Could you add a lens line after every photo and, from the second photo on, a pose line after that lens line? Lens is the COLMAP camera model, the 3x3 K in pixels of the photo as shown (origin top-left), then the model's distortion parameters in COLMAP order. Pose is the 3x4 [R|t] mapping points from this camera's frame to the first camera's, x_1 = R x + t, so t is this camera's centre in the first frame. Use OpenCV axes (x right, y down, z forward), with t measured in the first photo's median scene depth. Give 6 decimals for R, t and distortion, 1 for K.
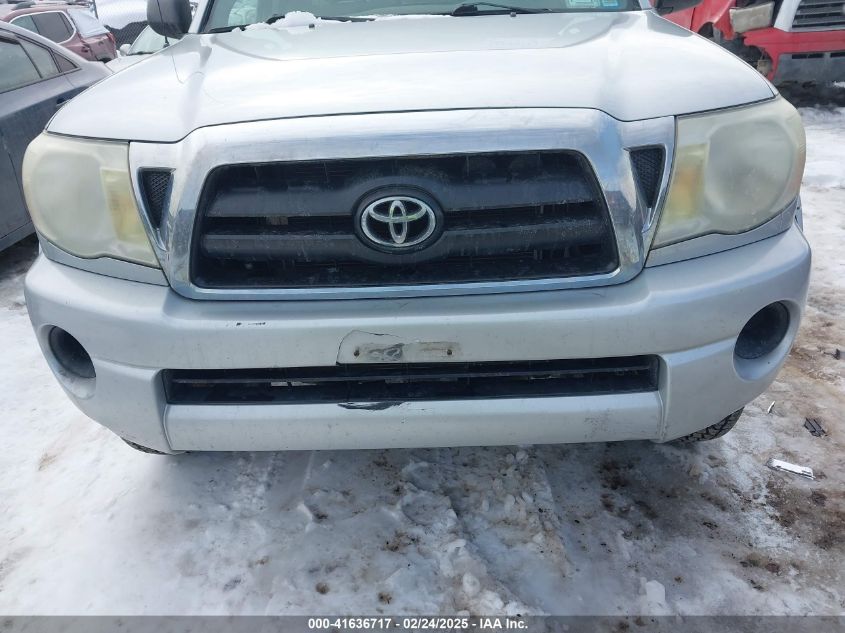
lens RADIAL K [[604.1, 0, 430.5], [0, 604.1, 317.1], [0, 0, 1]] dist [0.007644, -0.004218]
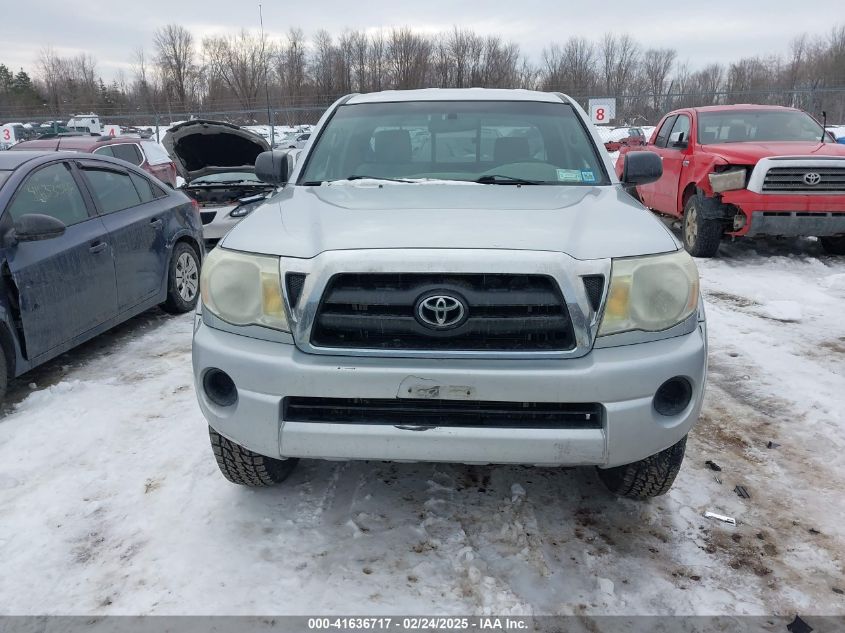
lens RADIAL K [[604.1, 0, 430.5], [0, 604.1, 317.1], [0, 0, 1]] dist [0.007644, -0.004218]
pose [[0.998329, 0.053349, -0.022223, -0.032213], [-0.056716, 0.978284, -0.199360, 0.137271], [0.011105, 0.200287, 0.979674, -0.445674]]
